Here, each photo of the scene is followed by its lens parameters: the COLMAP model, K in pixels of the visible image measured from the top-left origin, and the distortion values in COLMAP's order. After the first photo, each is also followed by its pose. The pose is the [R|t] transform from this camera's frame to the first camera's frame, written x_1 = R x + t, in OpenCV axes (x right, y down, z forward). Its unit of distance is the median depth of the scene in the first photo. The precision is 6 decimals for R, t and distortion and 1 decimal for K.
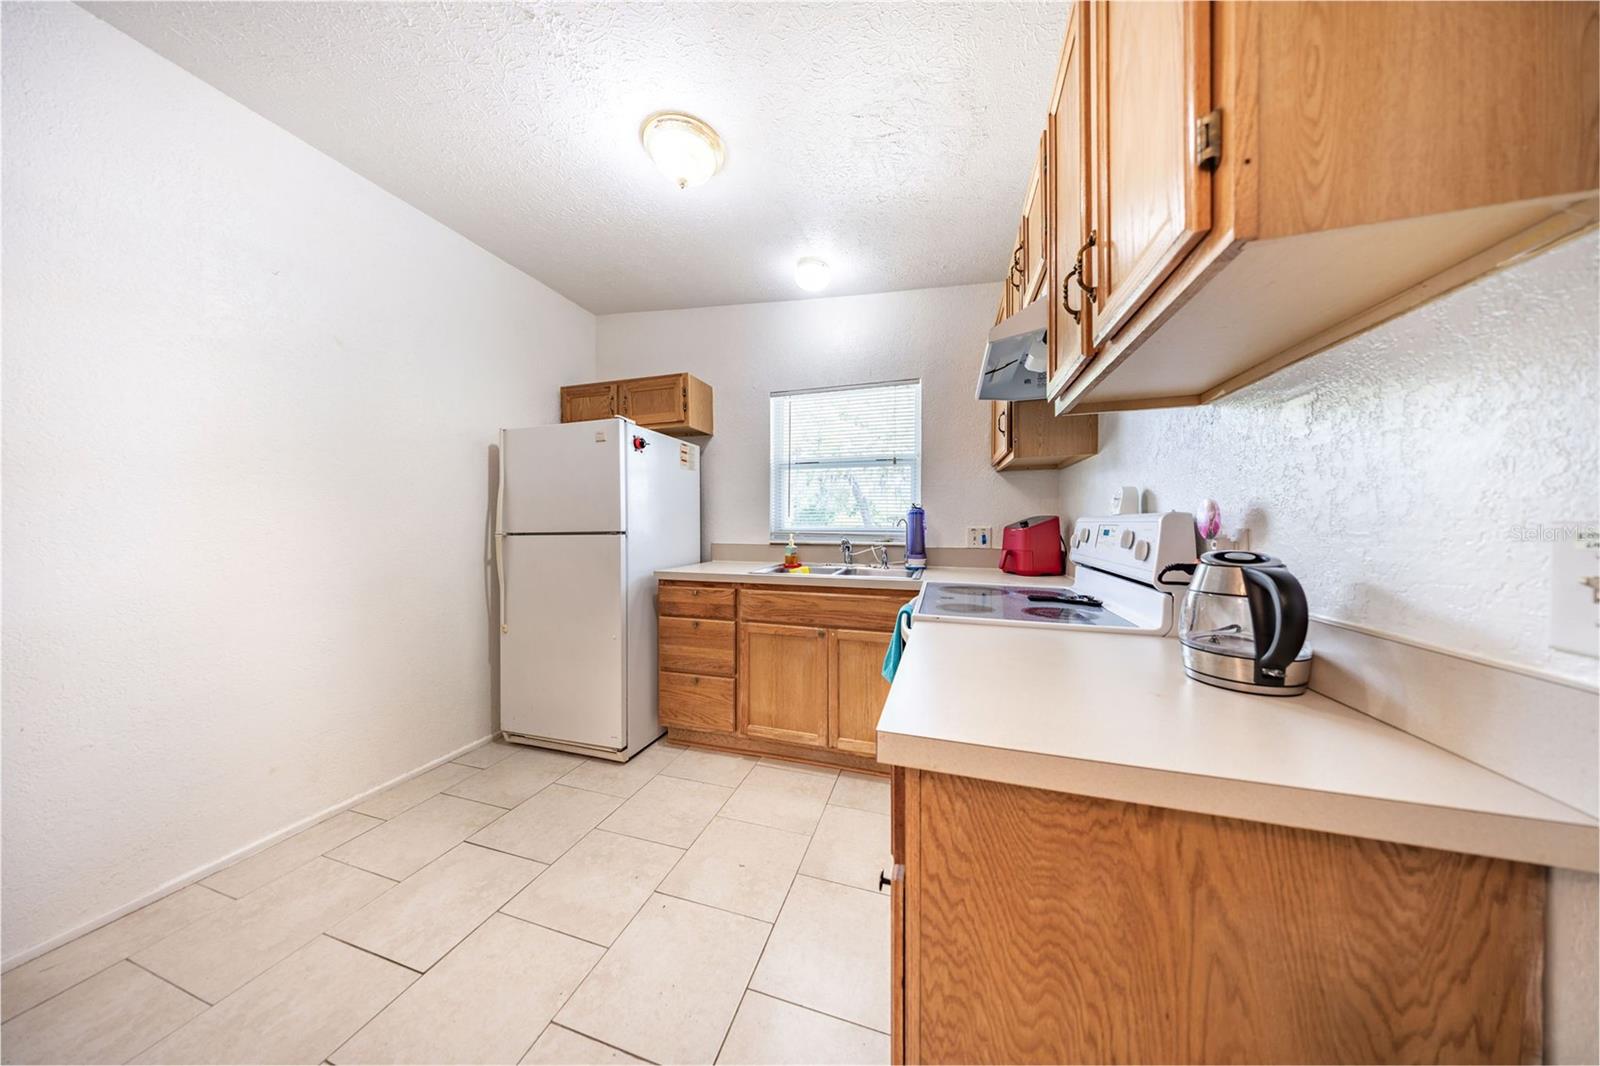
lens RADIAL K [[461.6, 0, 803.7], [0, 461.6, 526.5], [0, 0, 1]] dist [0.000473, -0.000094]
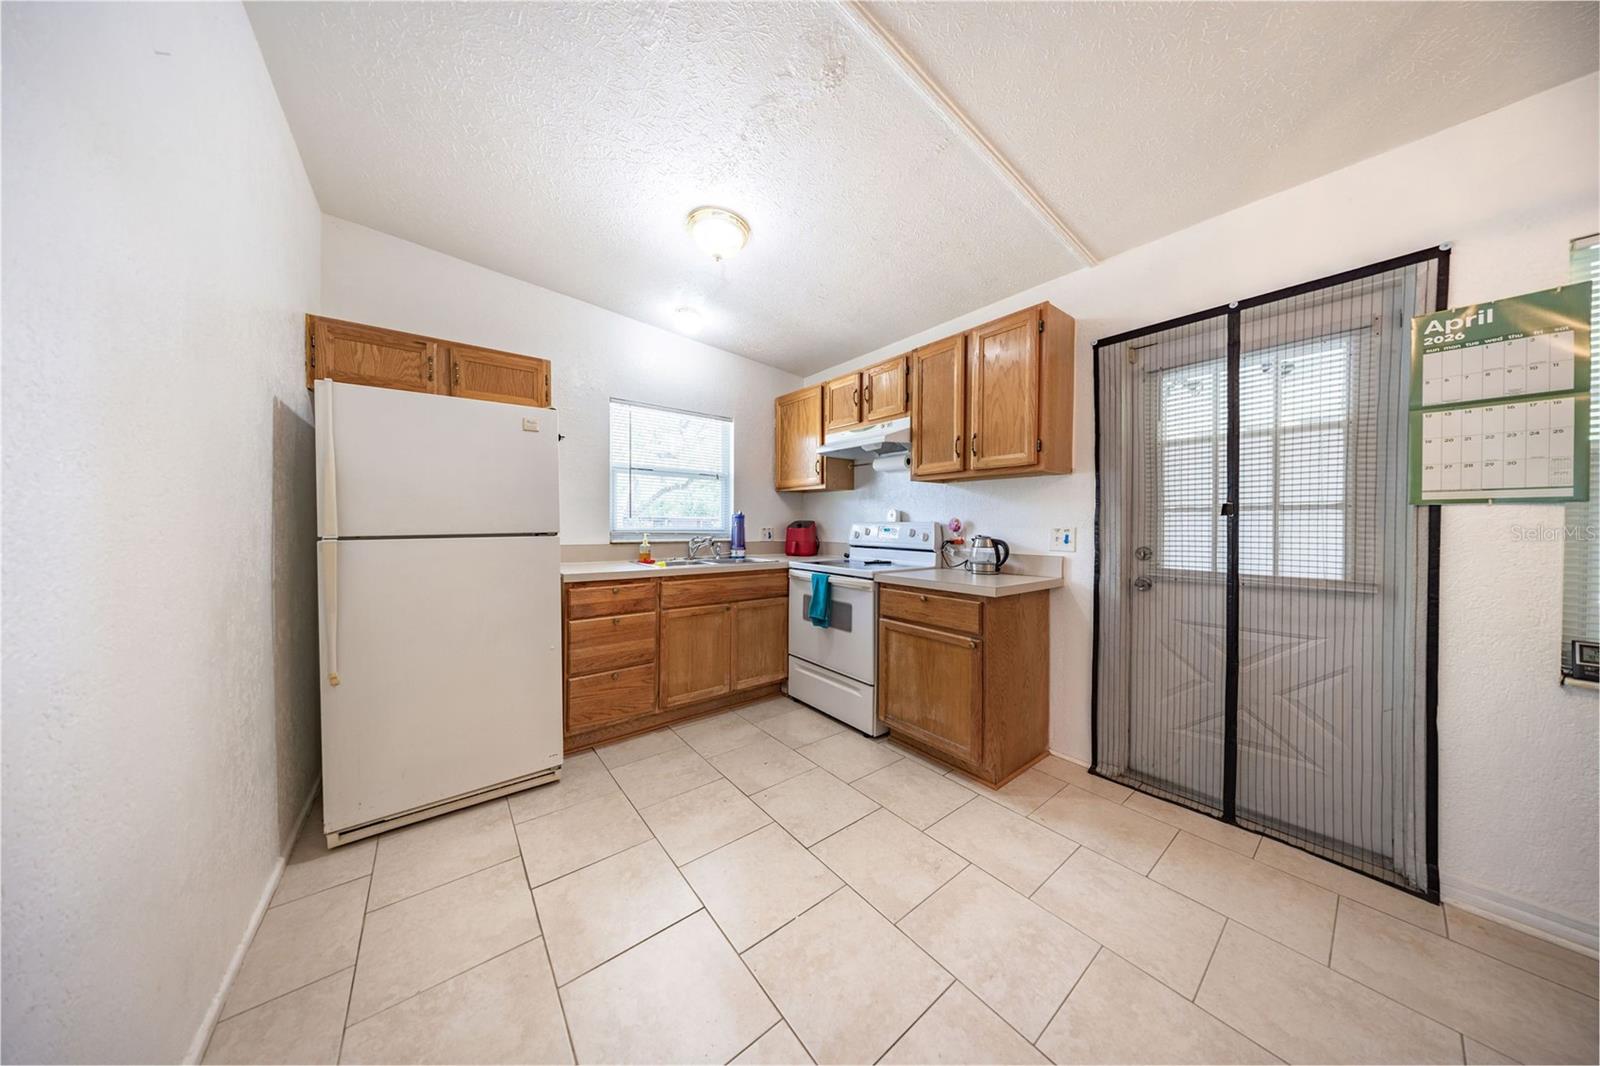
lens RADIAL K [[461.6, 0, 802.1], [0, 461.6, 529.1], [0, 0, 1]] dist [0.000473, -0.000094]
pose [[0.568118, -0.004518, 0.822935, -0.844951], [-0.001886, 0.999975, 0.006792, -0.003459], [-0.822945, -0.005411, 0.568096, 0.064411]]
